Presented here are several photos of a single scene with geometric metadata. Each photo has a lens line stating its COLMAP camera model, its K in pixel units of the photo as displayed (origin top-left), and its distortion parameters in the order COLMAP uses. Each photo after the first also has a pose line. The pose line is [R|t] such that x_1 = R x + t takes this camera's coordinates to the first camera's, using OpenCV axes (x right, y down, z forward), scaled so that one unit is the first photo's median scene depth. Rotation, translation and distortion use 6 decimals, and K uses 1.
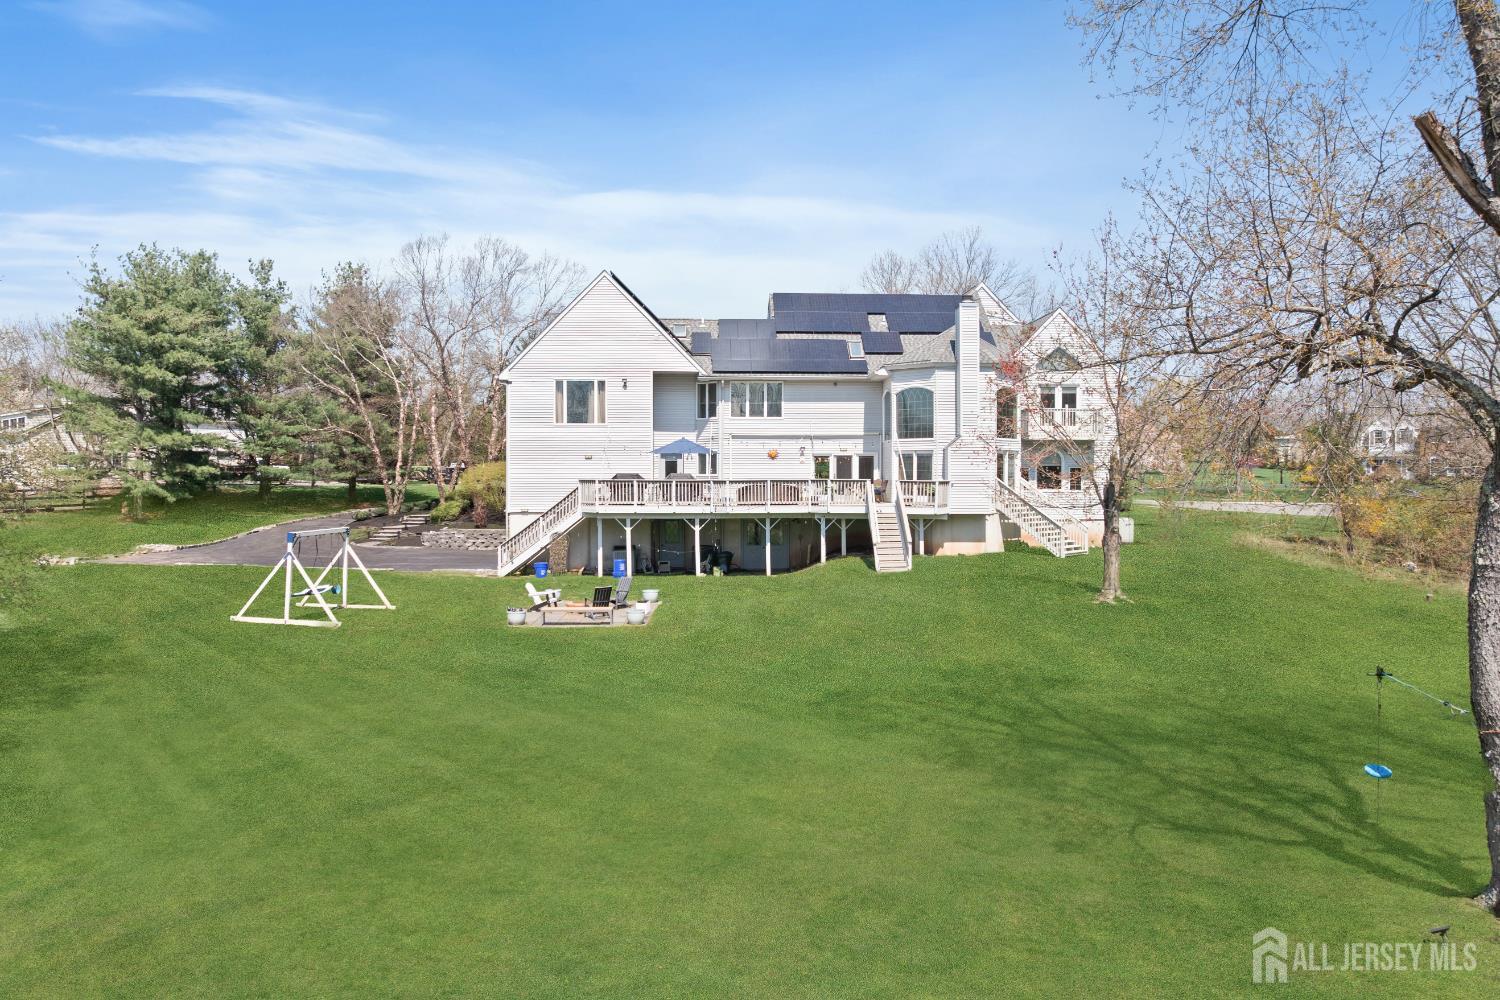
lens RADIAL K [[1103.1, 0, 744.0], [0, 1103.1, 473.5], [0, 0, 1]] dist [-0.013022, -0.005344]
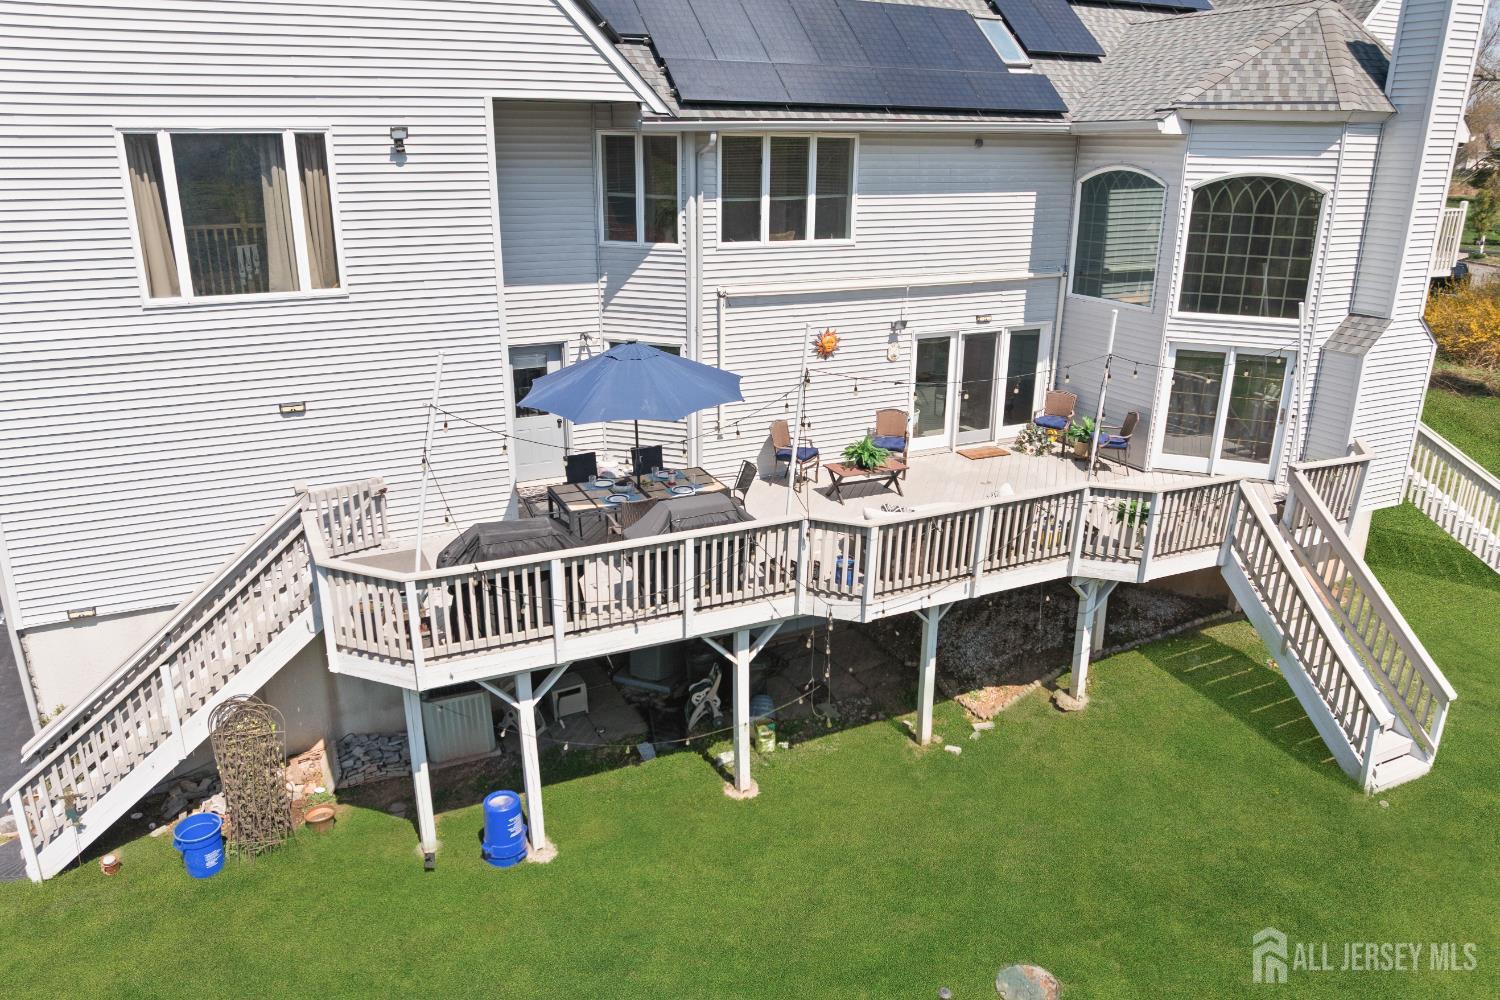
lens RADIAL K [[1076.5, 0, 750.0], [0, 1076.5, 500.0], [0, 0, 1]] dist [-0.033902, 0.000736]
pose [[0.913642, -0.122872, 0.387506, -0.142936], [-0.011699, 0.944886, 0.327191, -0.085842], [-0.406351, -0.303469, 0.861850, 0.698464]]
